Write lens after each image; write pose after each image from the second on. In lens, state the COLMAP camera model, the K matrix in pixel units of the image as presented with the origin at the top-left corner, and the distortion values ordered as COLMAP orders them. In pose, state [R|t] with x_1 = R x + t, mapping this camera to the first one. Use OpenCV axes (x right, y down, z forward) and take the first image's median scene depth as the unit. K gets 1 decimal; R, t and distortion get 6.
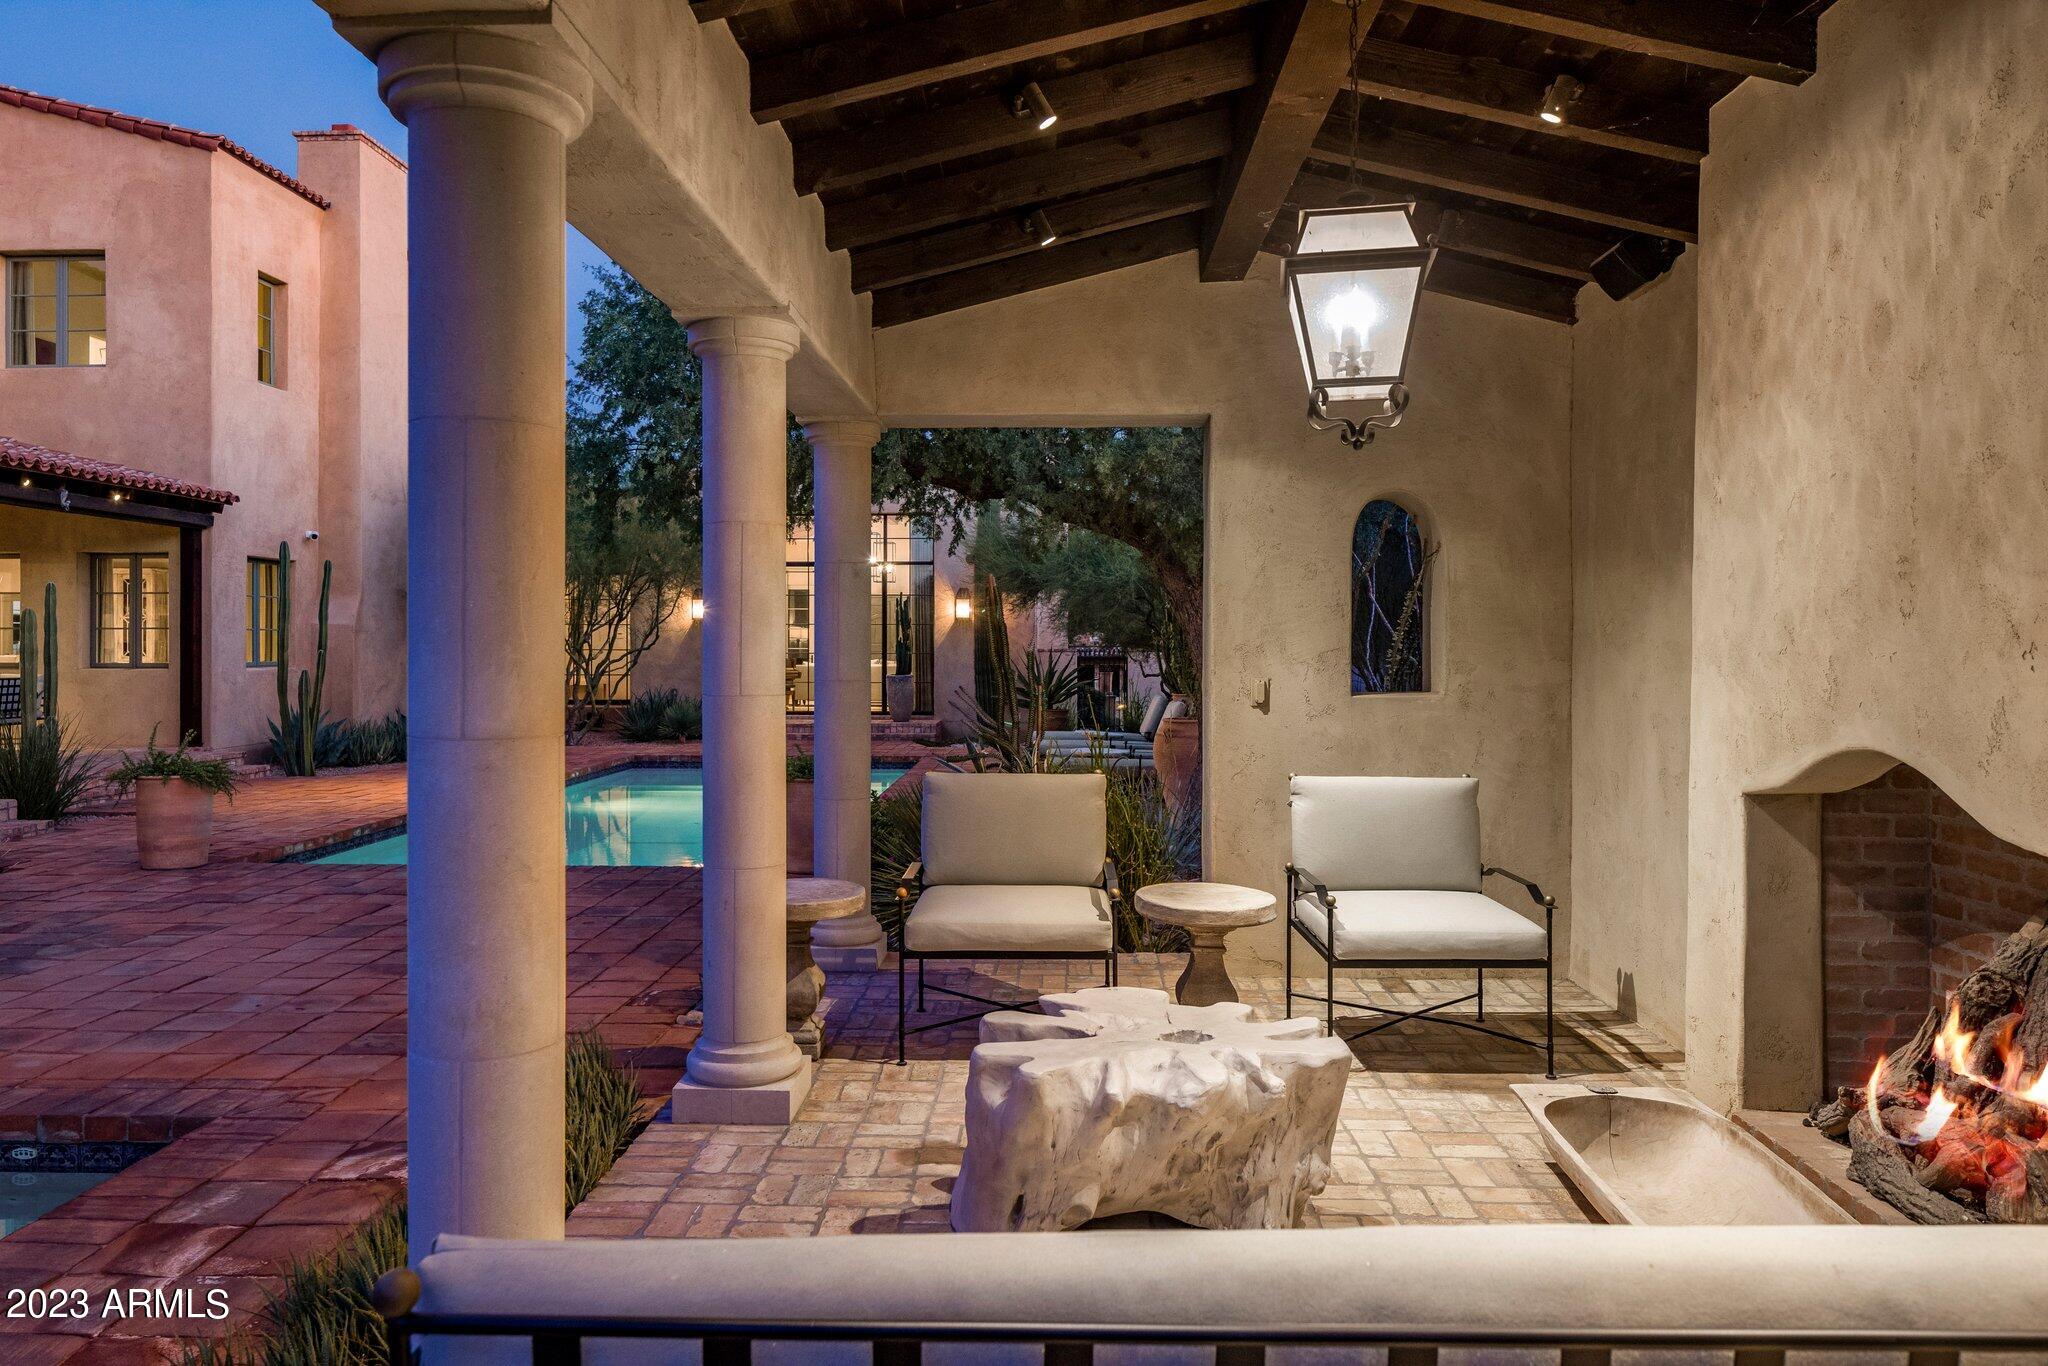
lens RADIAL K [[1382.0, 0, 1013.1], [0, 1382.0, 649.1], [0, 0, 1]] dist [-0.005666, -0.001488]
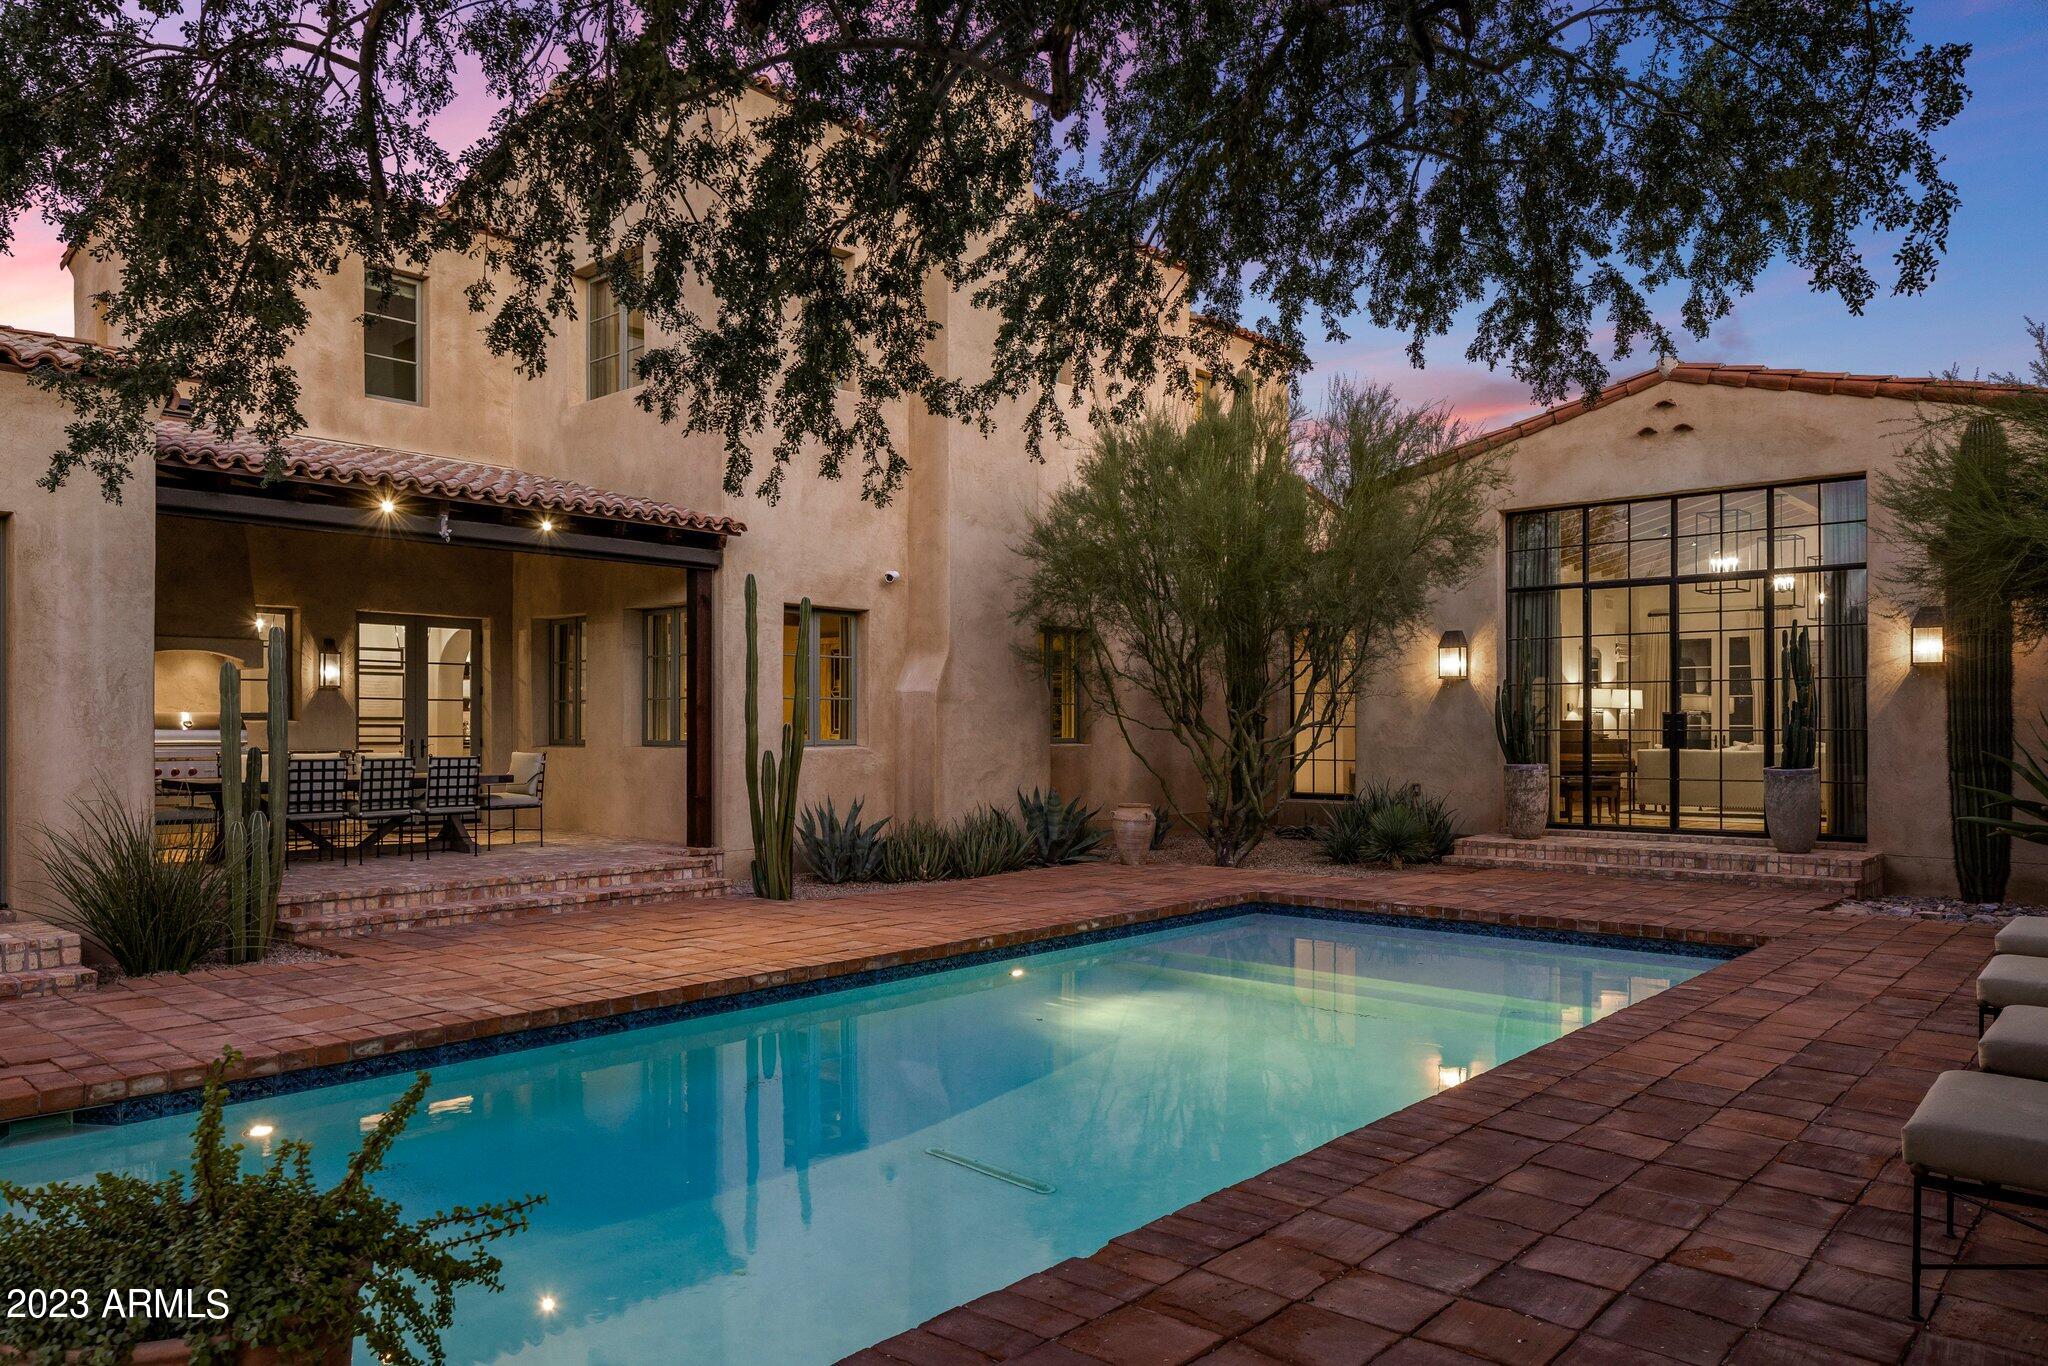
lens RADIAL K [[1382.0, 0, 1011.3], [0, 1382.0, 731.2], [0, 0, 1]] dist [-0.005666, -0.001488]
pose [[0.764509, -0.000366, -0.644613, 0.046921], [0.000203, 1.000000, -0.000327, 0.004936], [0.644613, 0.000119, 0.764509, 0.504846]]
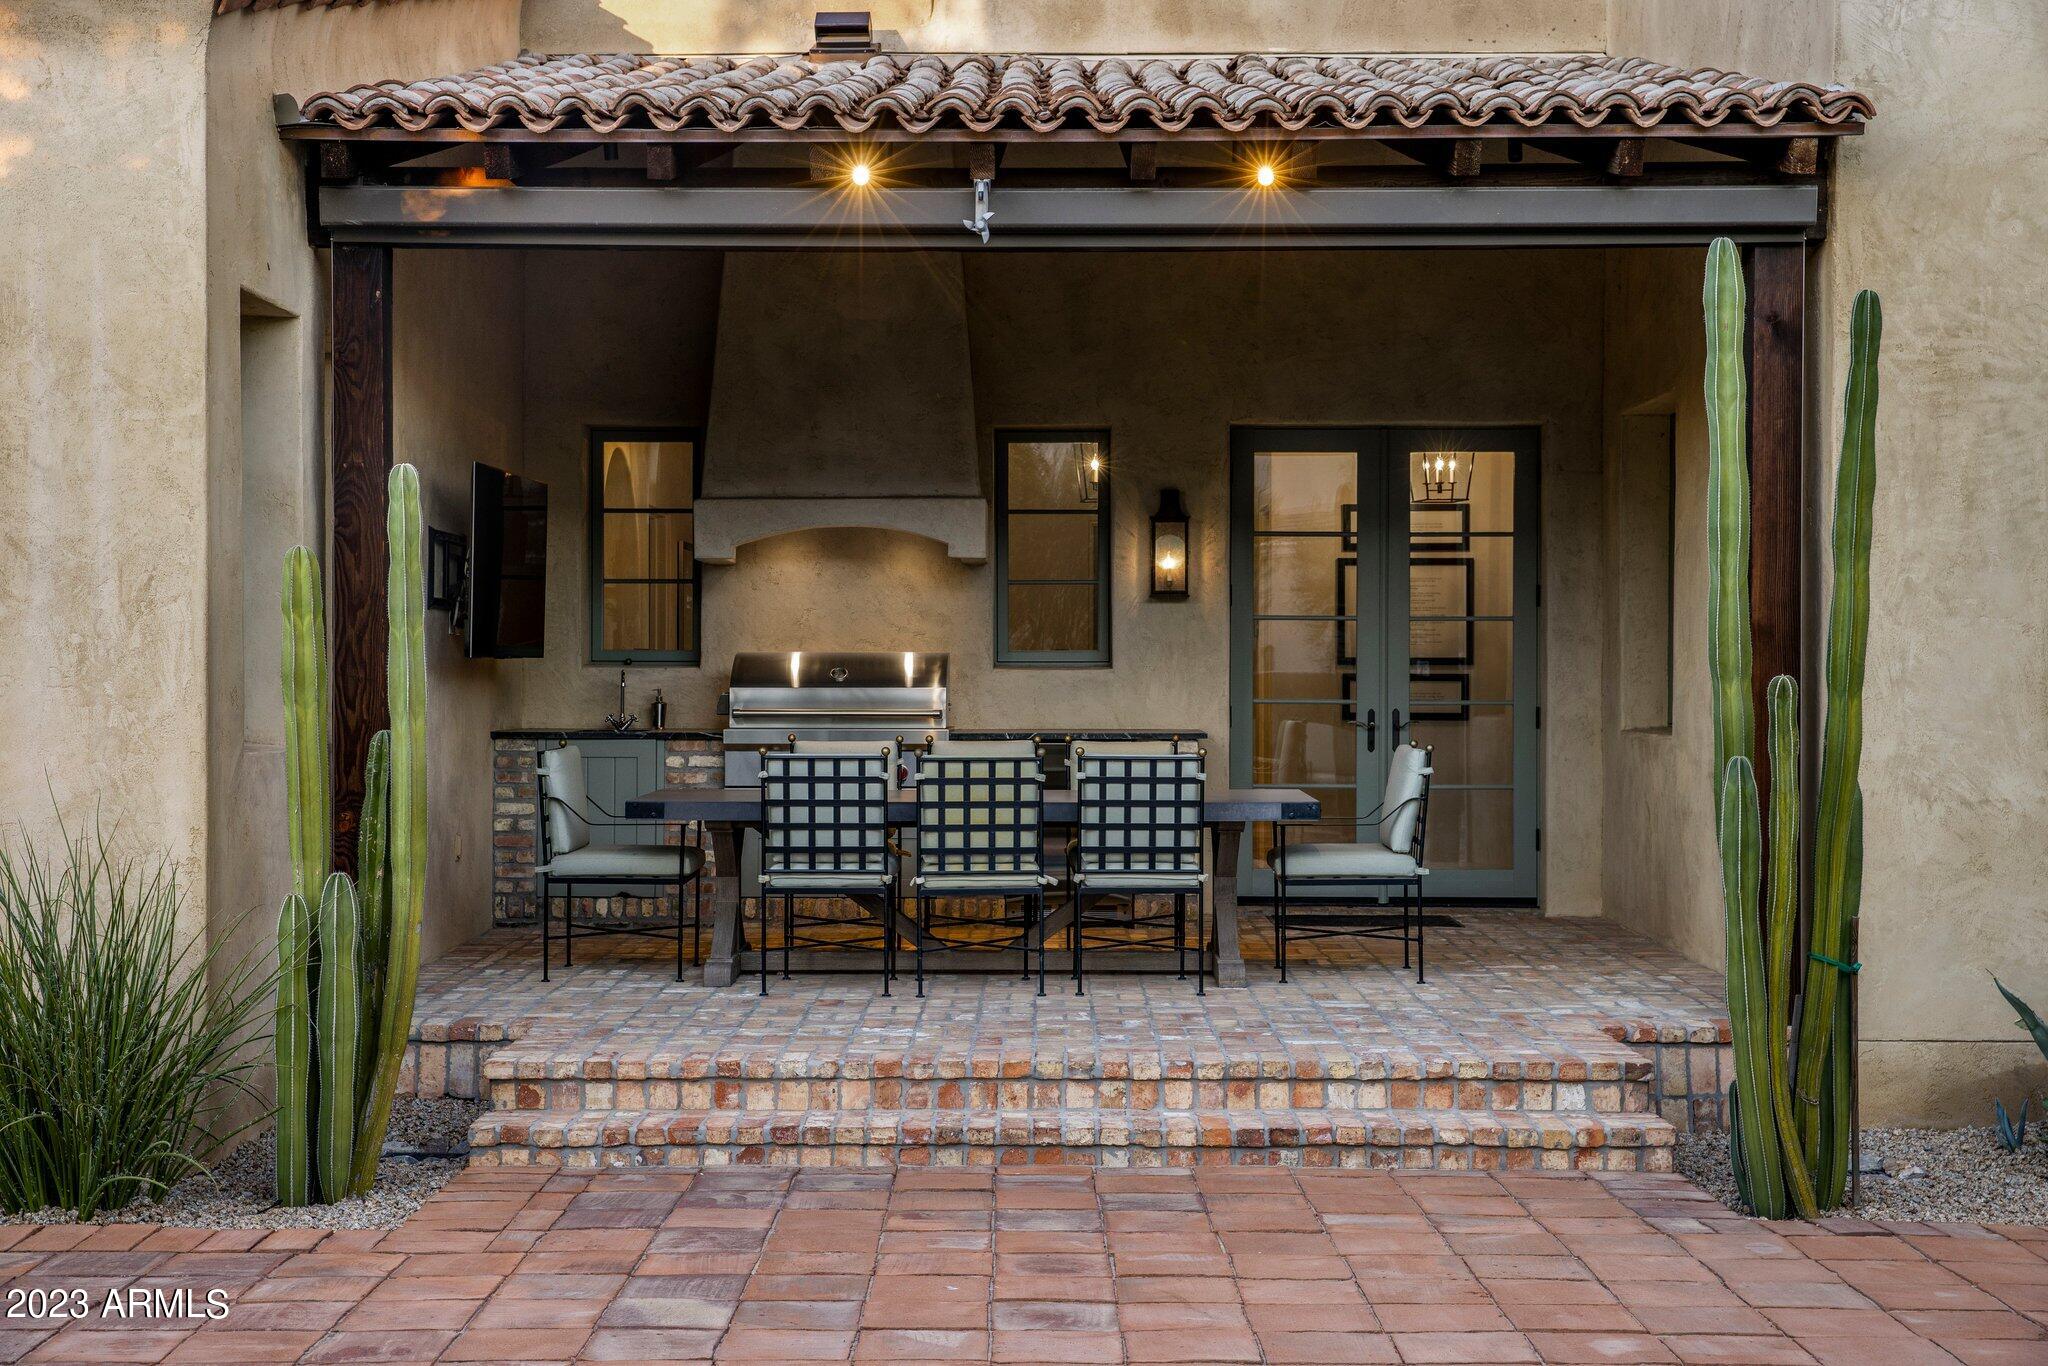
lens RADIAL K [[2821.0, 0, 1018.0], [0, 2821.0, 687.4], [0, 0, 1]] dist [0.097737, 0.000000]
pose [[0.019450, 0.004165, -0.999802, -0.017855], [-0.002968, 0.999987, 0.004108, 0.000831], [0.999806, 0.002888, 0.019462, 0.822682]]
